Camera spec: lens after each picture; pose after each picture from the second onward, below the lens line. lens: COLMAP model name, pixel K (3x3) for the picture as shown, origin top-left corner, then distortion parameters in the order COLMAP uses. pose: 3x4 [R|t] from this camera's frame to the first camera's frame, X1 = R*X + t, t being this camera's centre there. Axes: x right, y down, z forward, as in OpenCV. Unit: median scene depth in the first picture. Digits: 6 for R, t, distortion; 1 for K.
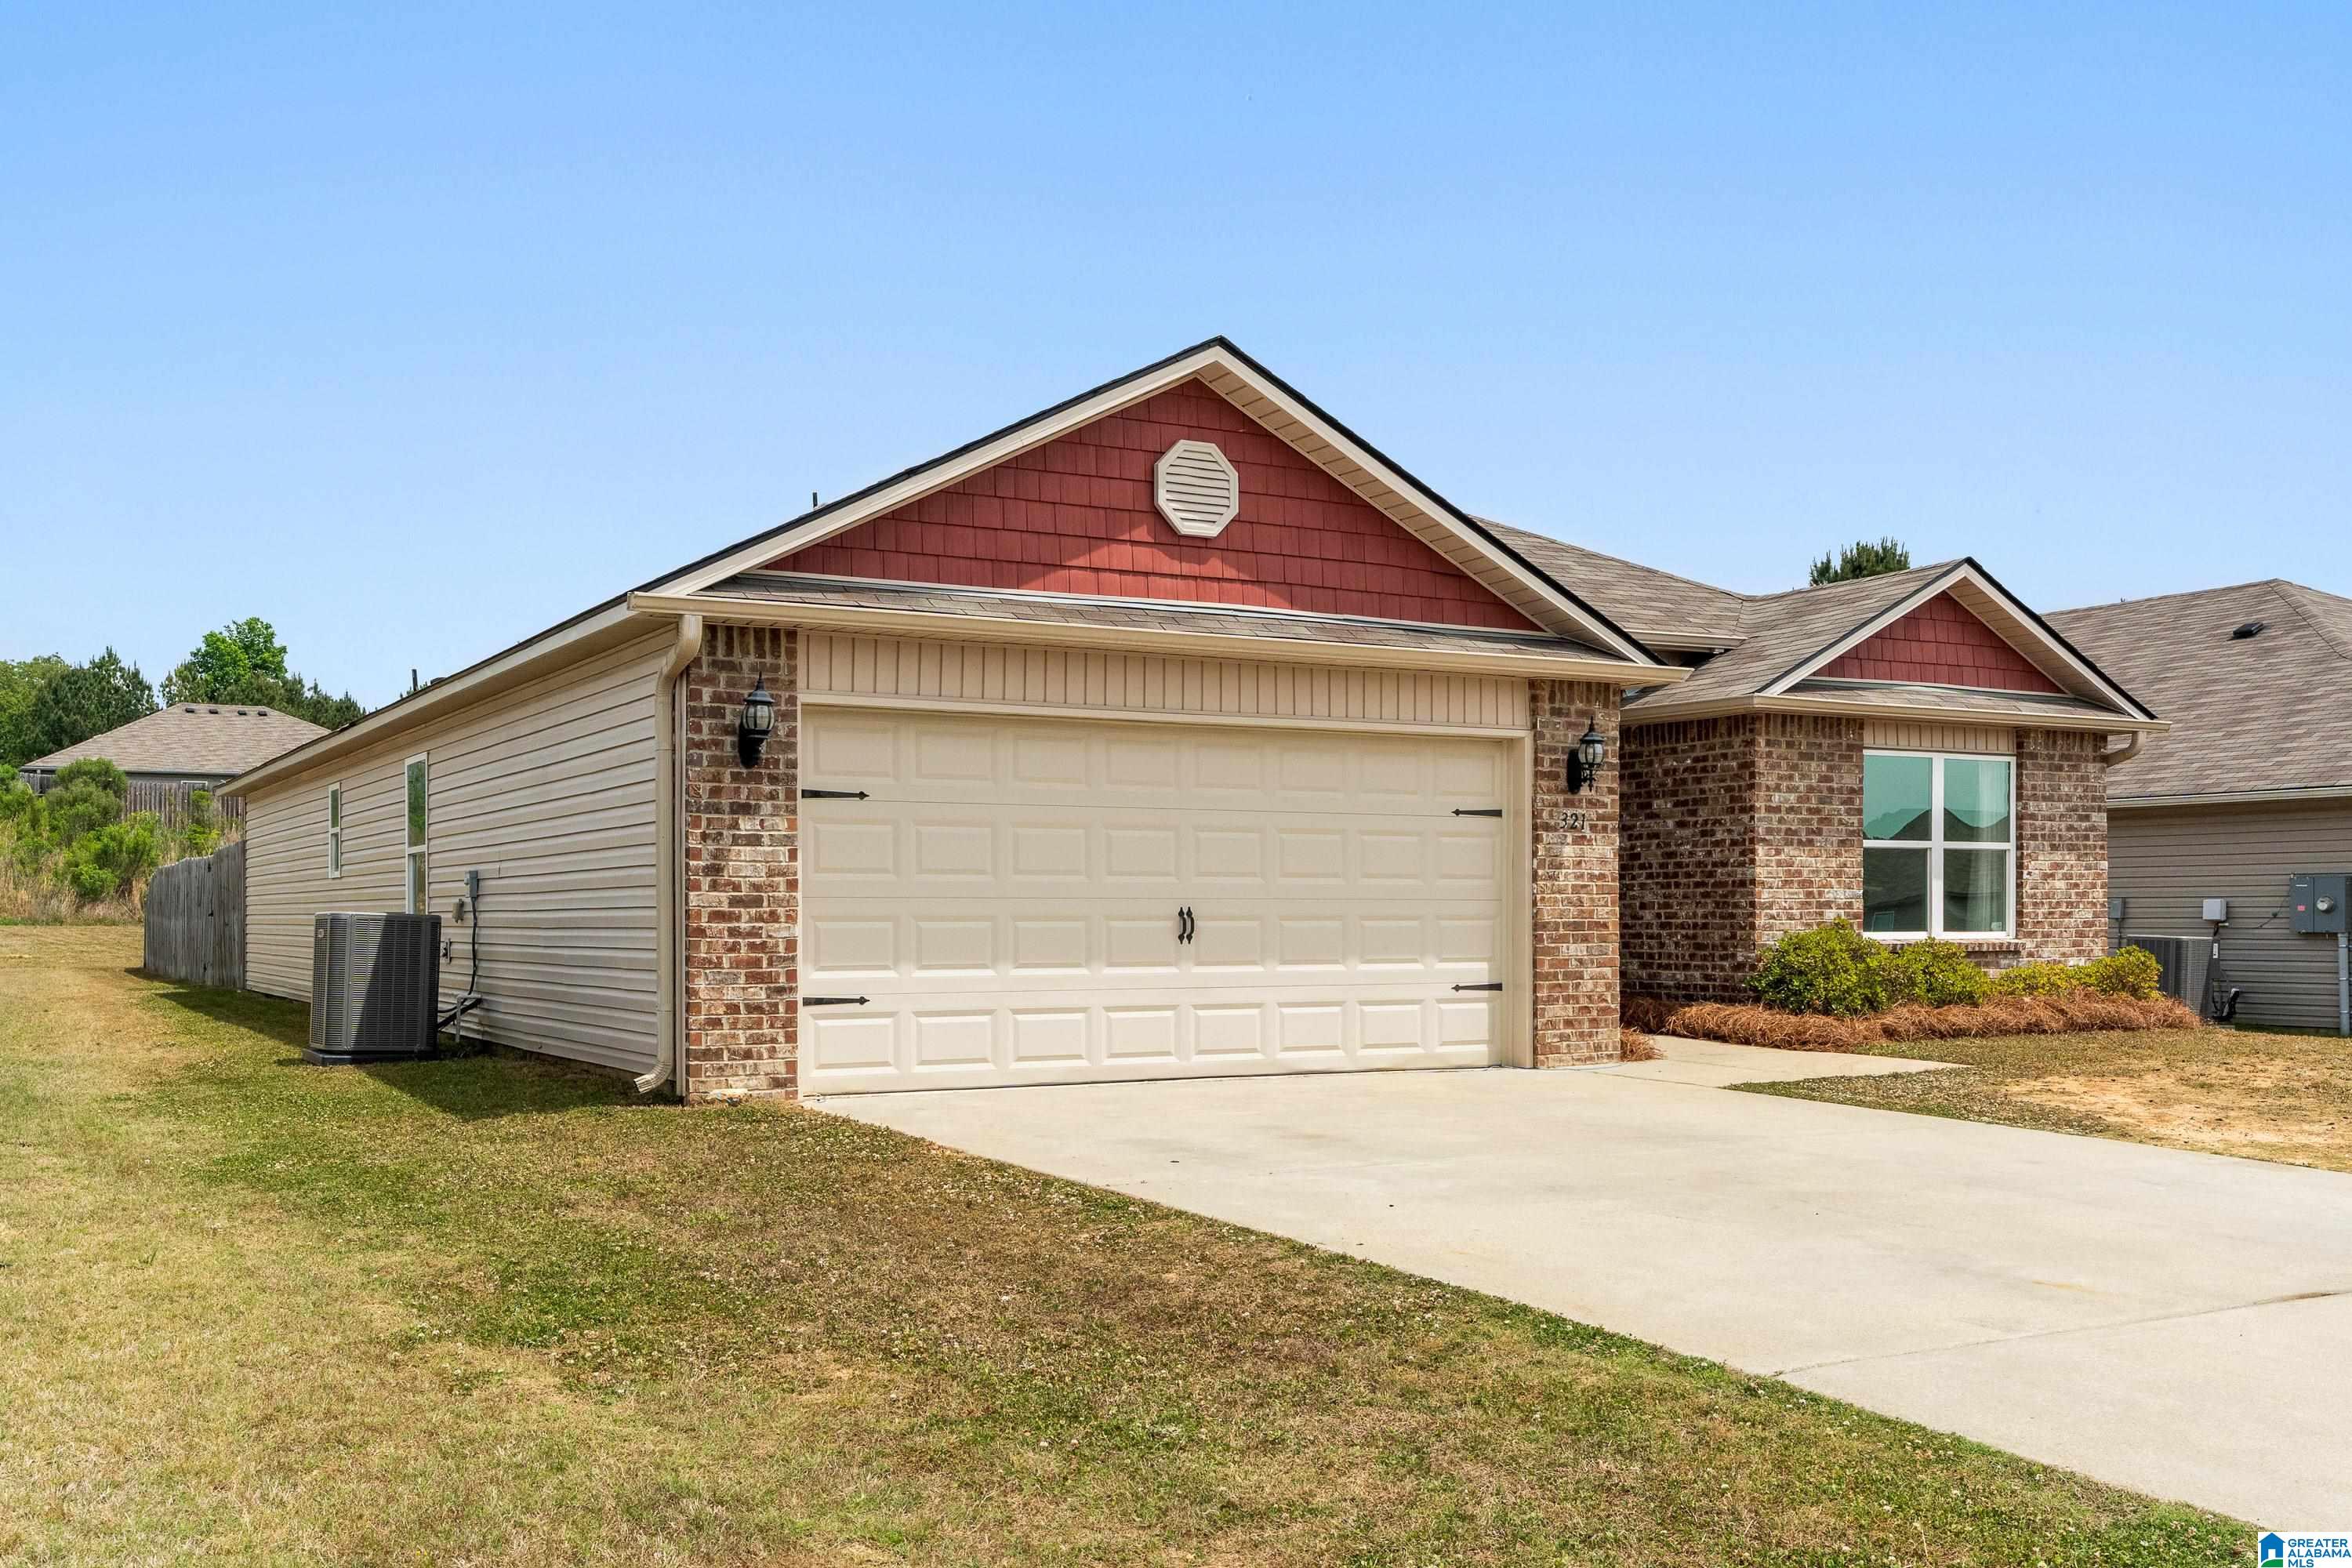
lens RADIAL K [[2155.6, 0, 1146.5], [0, 2155.6, 890.8], [0, 0, 1]] dist [0.015561, 0.000000]
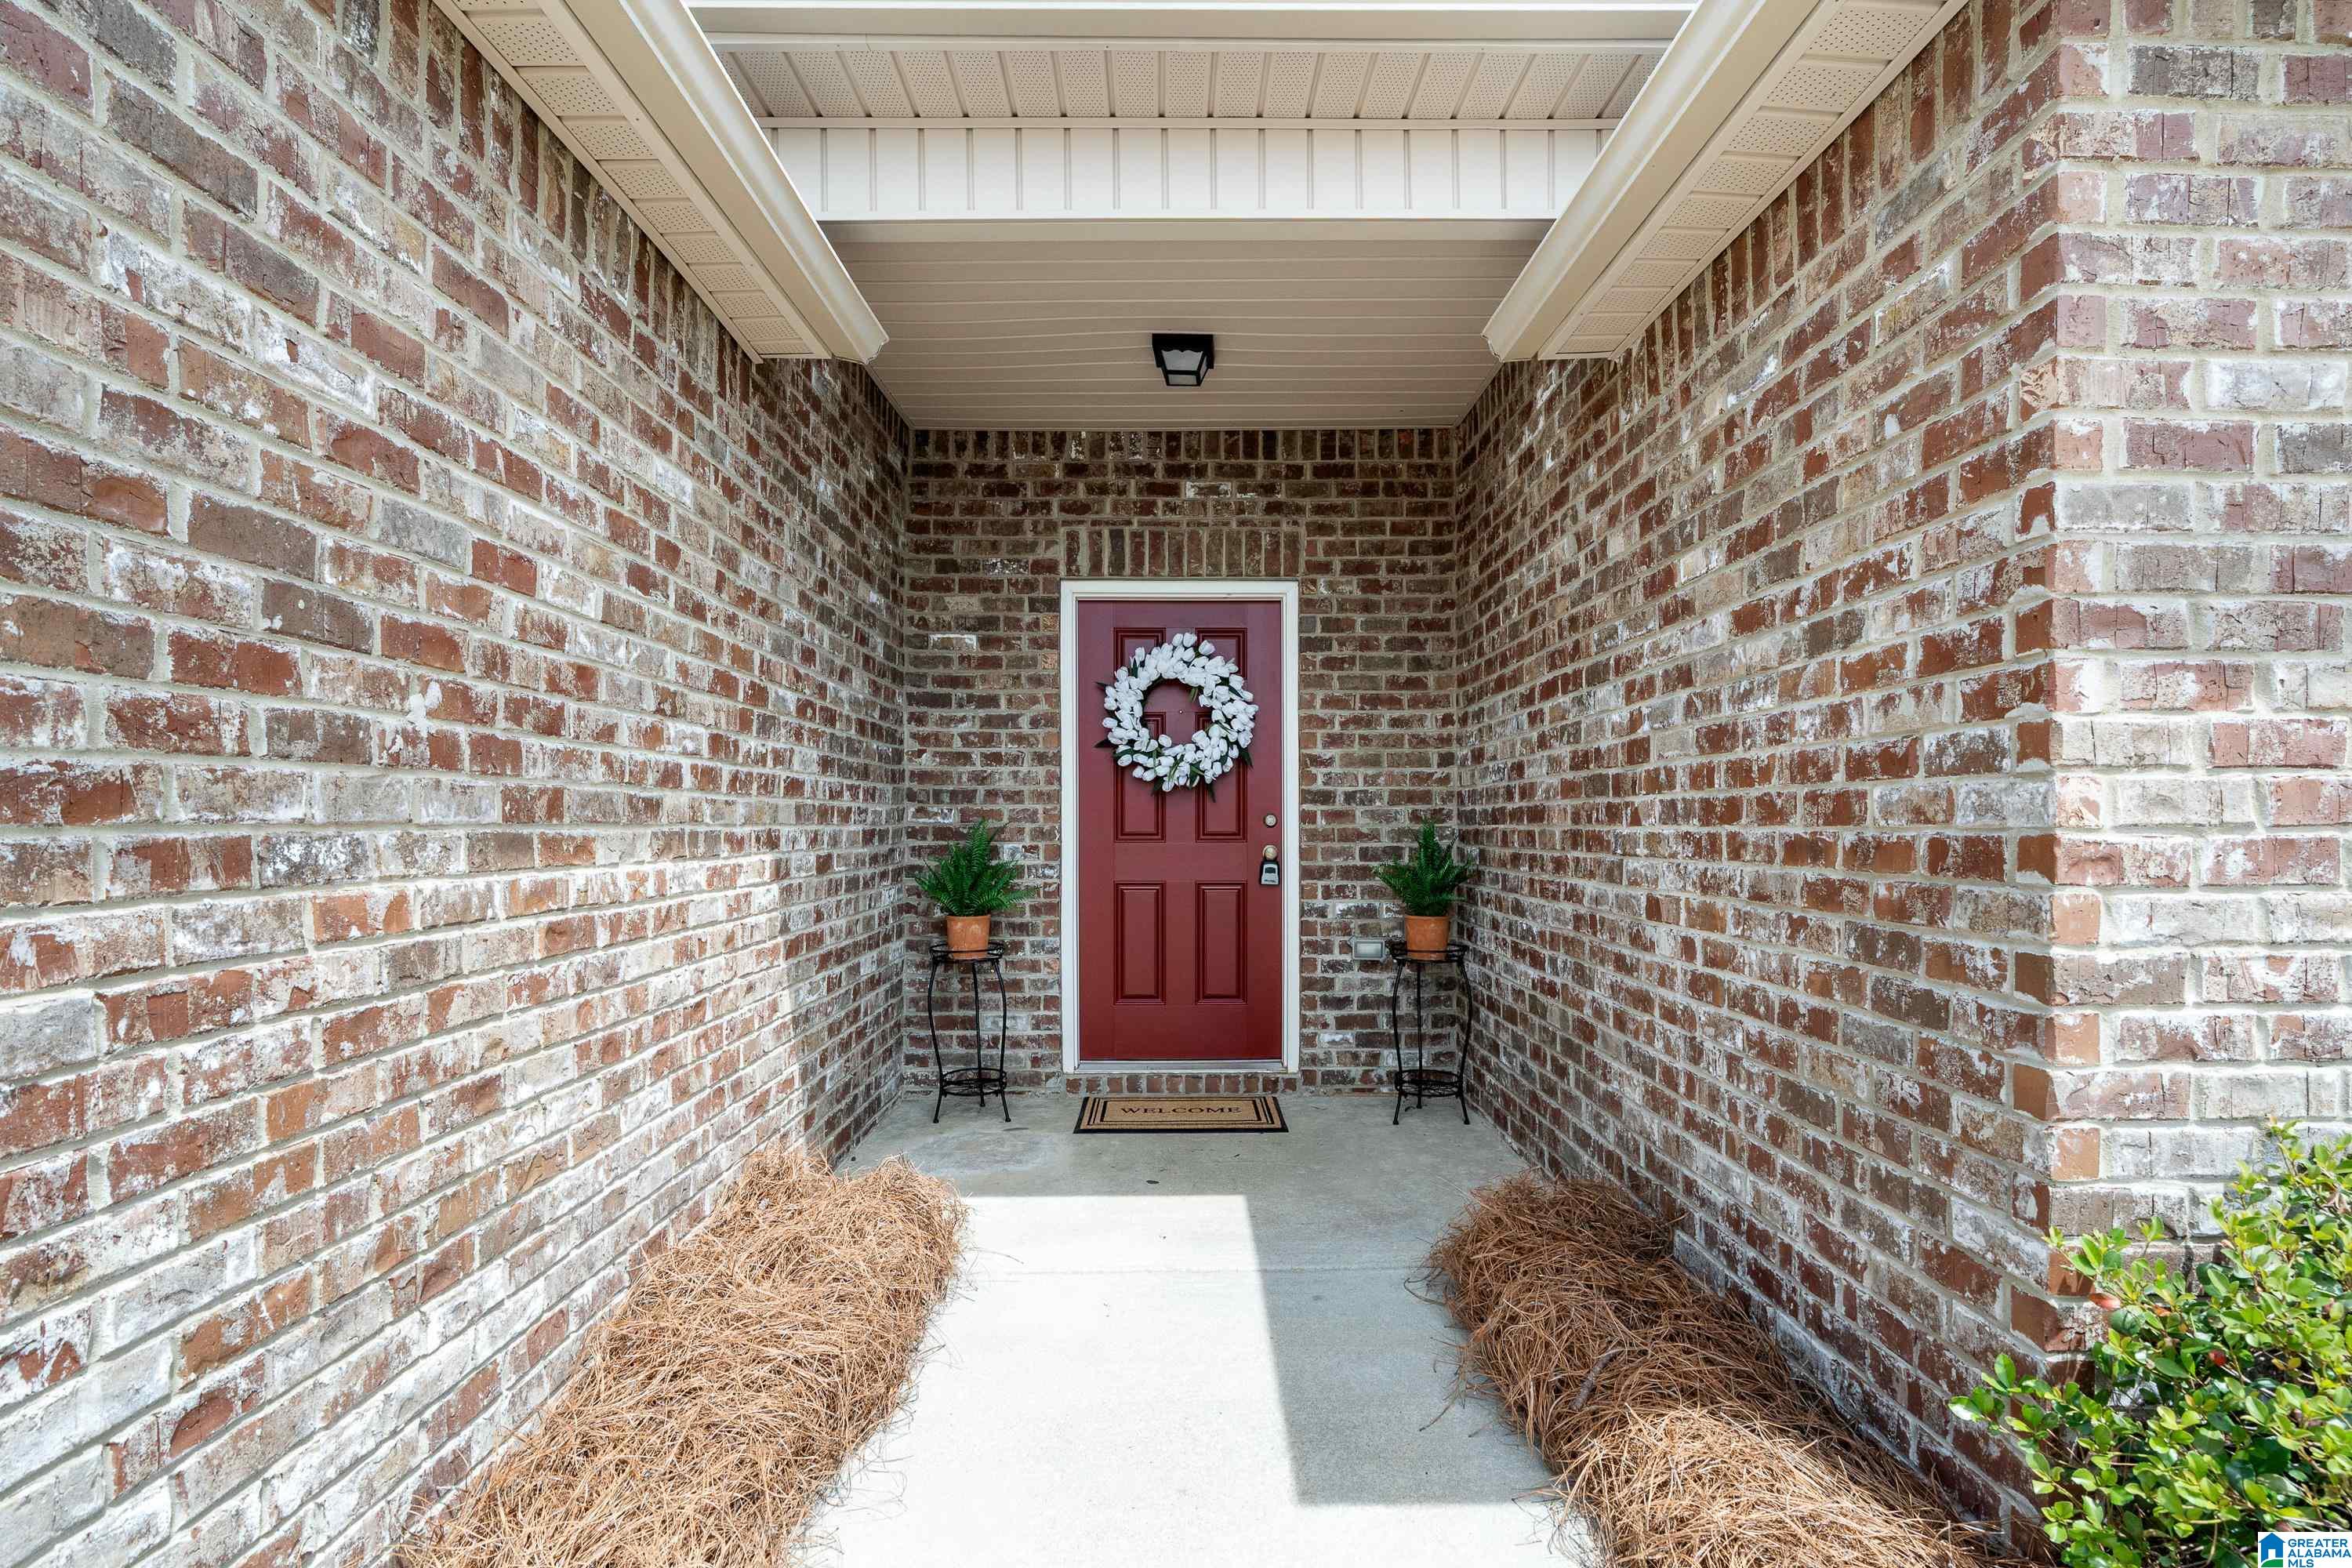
lens RADIAL K [[1090.0, 0, 1187.7], [0, 1090.0, 830.2], [0, 0, 1]] dist [-0.004898, -0.000054]
pose [[0.882794, 0.004395, -0.469741, 0.260260], [0.005502, 0.999791, 0.019695, -0.008260], [0.469729, -0.019971, 0.882585, 0.884010]]
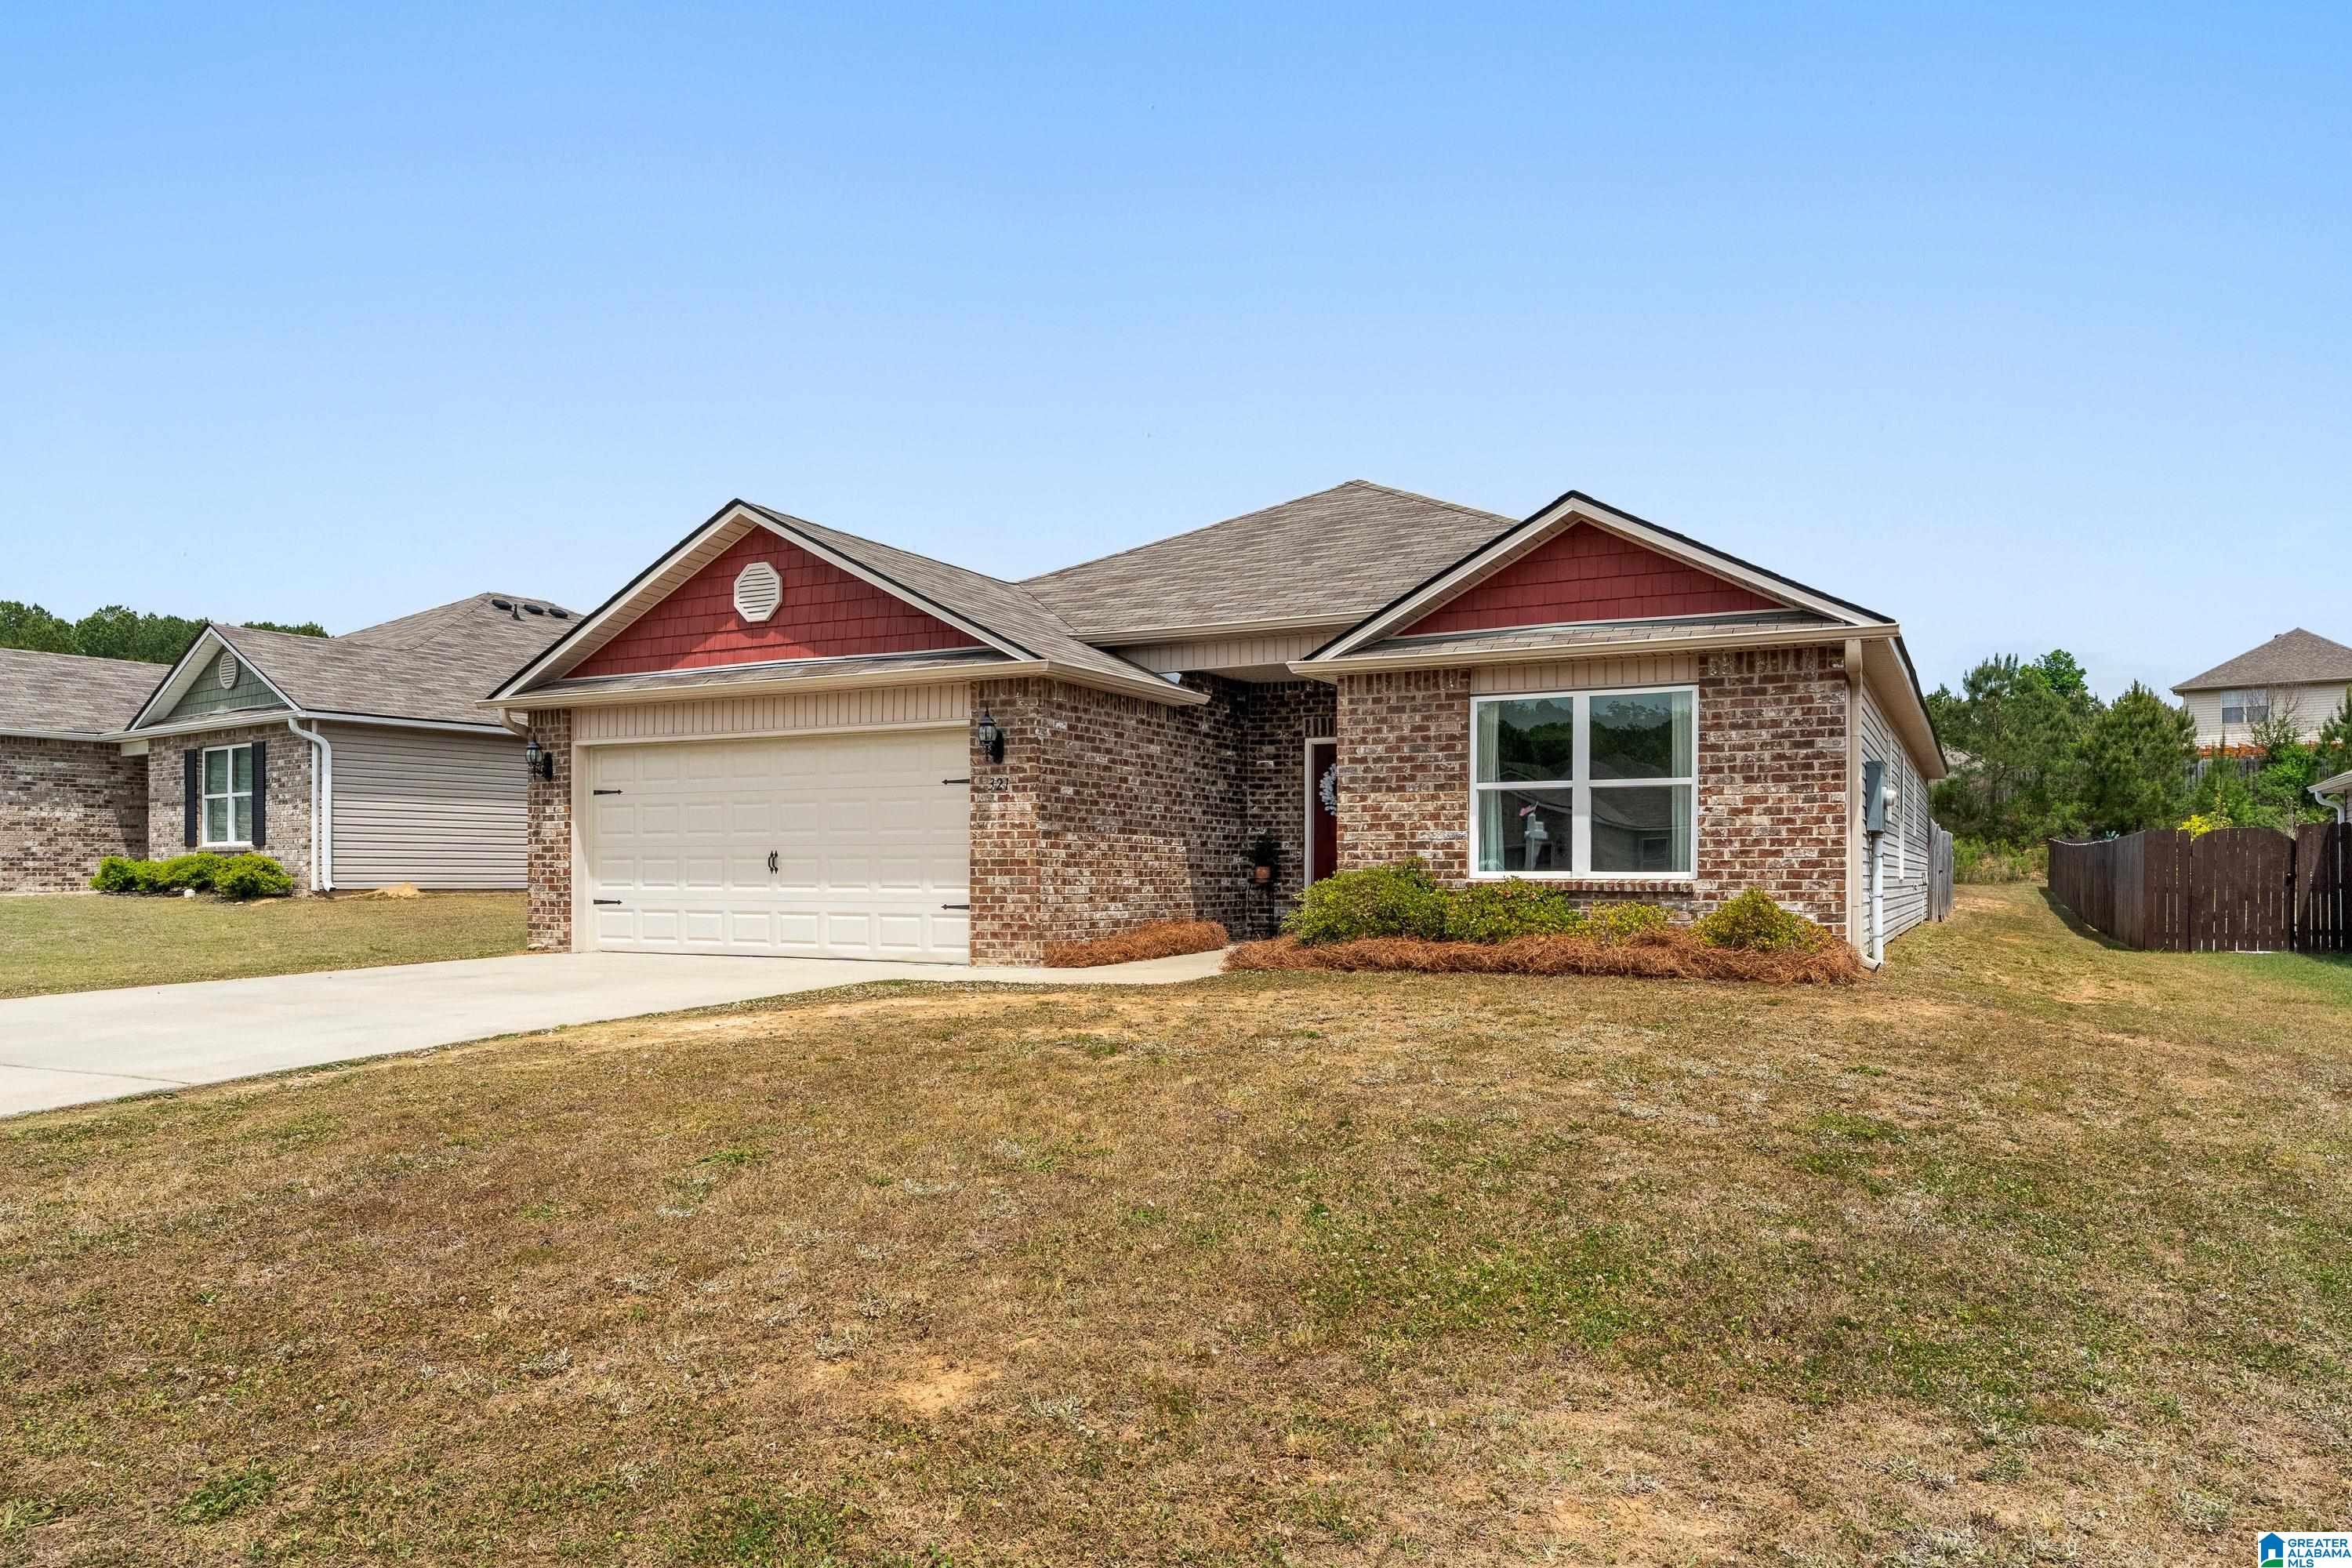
lens RADIAL K [[1564.9, 0, 1186.8], [0, 1564.9, 857.8], [0, 0, 1]] dist [-0.007198, -0.000996]
pose [[0.554296, -0.007667, -0.832284, 0.916962], [0.005710, 0.999969, -0.005409, 0.016524], [0.832300, -0.001754, 0.554323, 0.480121]]
